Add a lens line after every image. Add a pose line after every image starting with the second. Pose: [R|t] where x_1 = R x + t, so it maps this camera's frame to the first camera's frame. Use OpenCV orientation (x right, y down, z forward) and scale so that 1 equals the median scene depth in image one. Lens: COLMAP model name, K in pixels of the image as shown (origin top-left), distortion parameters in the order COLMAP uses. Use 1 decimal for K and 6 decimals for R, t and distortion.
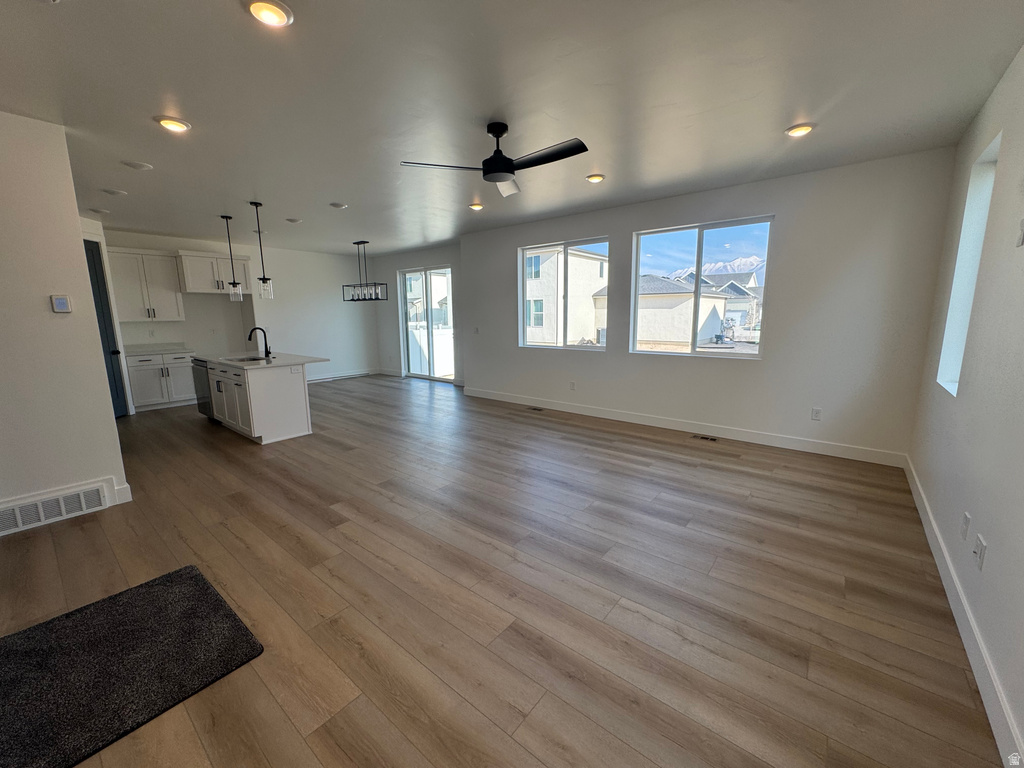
lens RADIAL K [[408.5, 0, 512.0], [0, 408.5, 384.0], [0, 0, 1]] dist [-0.000382, 0.000021]
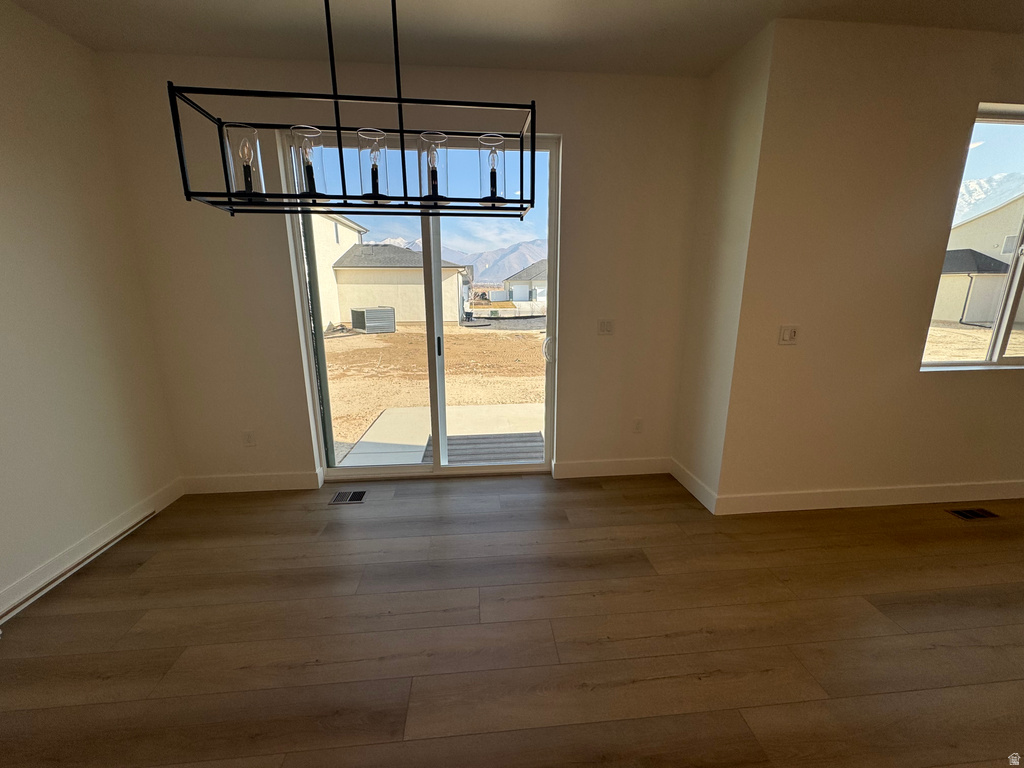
lens RADIAL K [[409.5, 0, 512.4], [0, 409.5, 381.8], [0, 0, 1]] dist [0.000370, -0.000043]
pose [[0.712157, -0.148561, 0.686121, -0.784186], [0.115582, 0.988827, 0.094136, -0.238535], [-0.692440, 0.012264, 0.721371, 1.439424]]
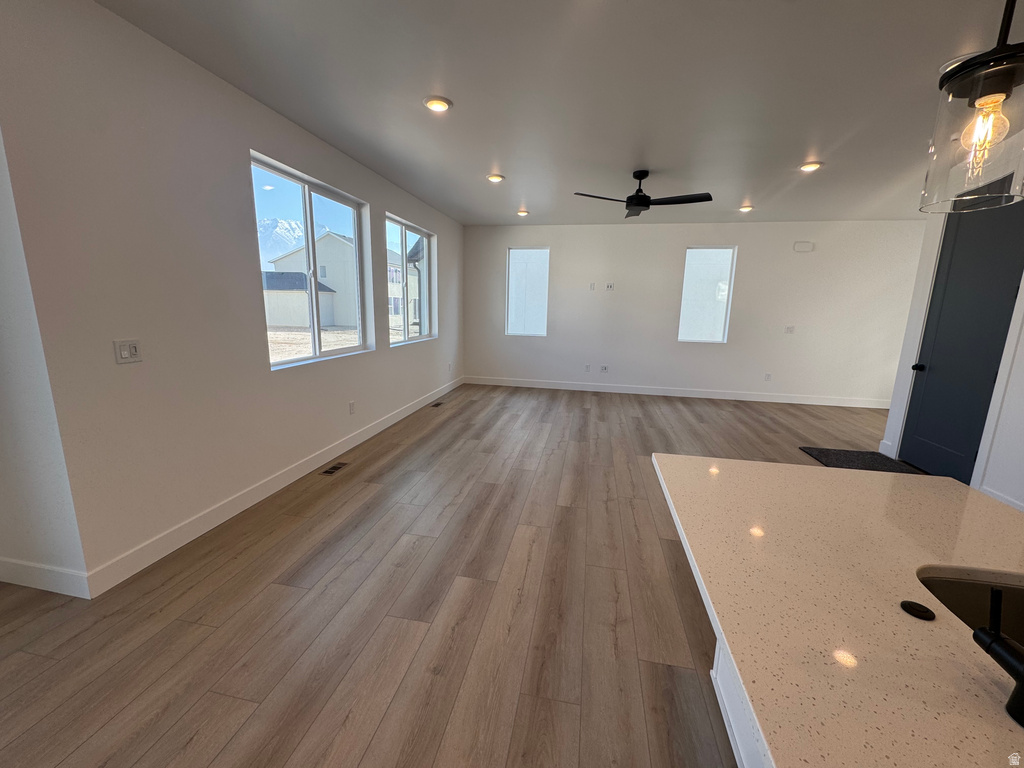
lens RADIAL K [[408.5, 0, 512.0], [0, 408.5, 384.0], [0, 0, 1]] dist [-0.000382, 0.000021]
pose [[-0.471015, -0.166957, 0.866182, -0.752045], [0.133497, 0.957125, 0.257080, -0.231880], [-0.871965, 0.236721, -0.428532, 1.404268]]
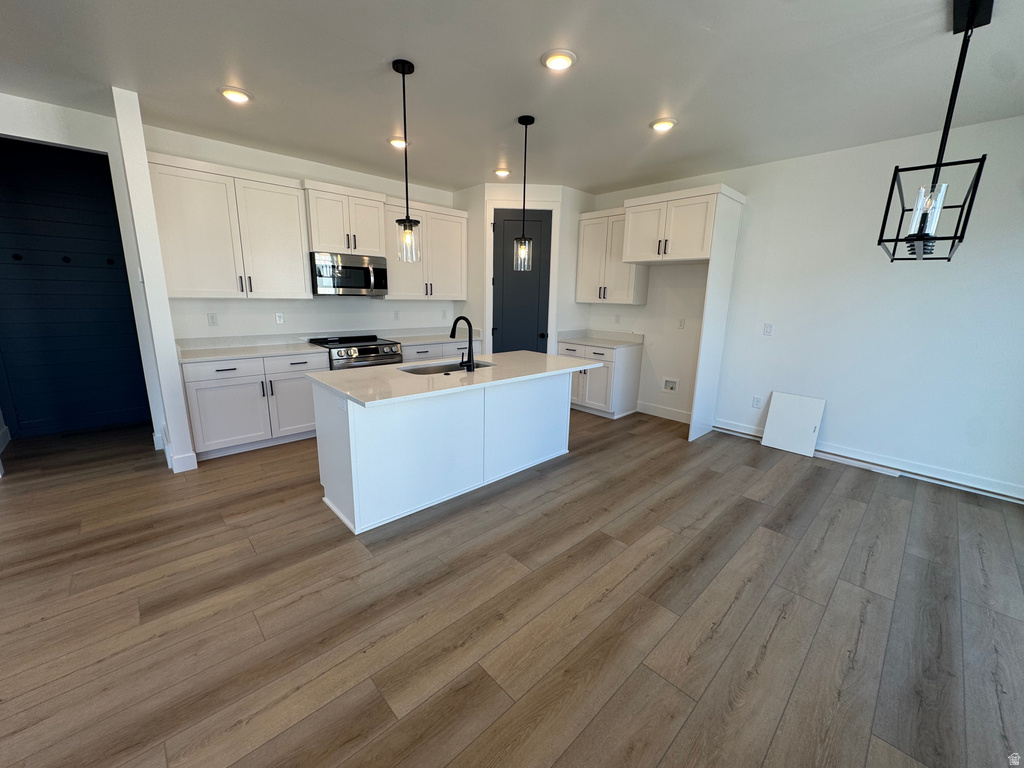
lens RADIAL K [[408.5, 0, 512.0], [0, 408.5, 384.0], [0, 0, 1]] dist [-0.000382, 0.000021]
pose [[-0.124888, 0.216792, -0.968196, -0.084529], [-0.188944, 0.952782, 0.237712, -0.234395], [0.974014, 0.212622, -0.078029, 1.360625]]
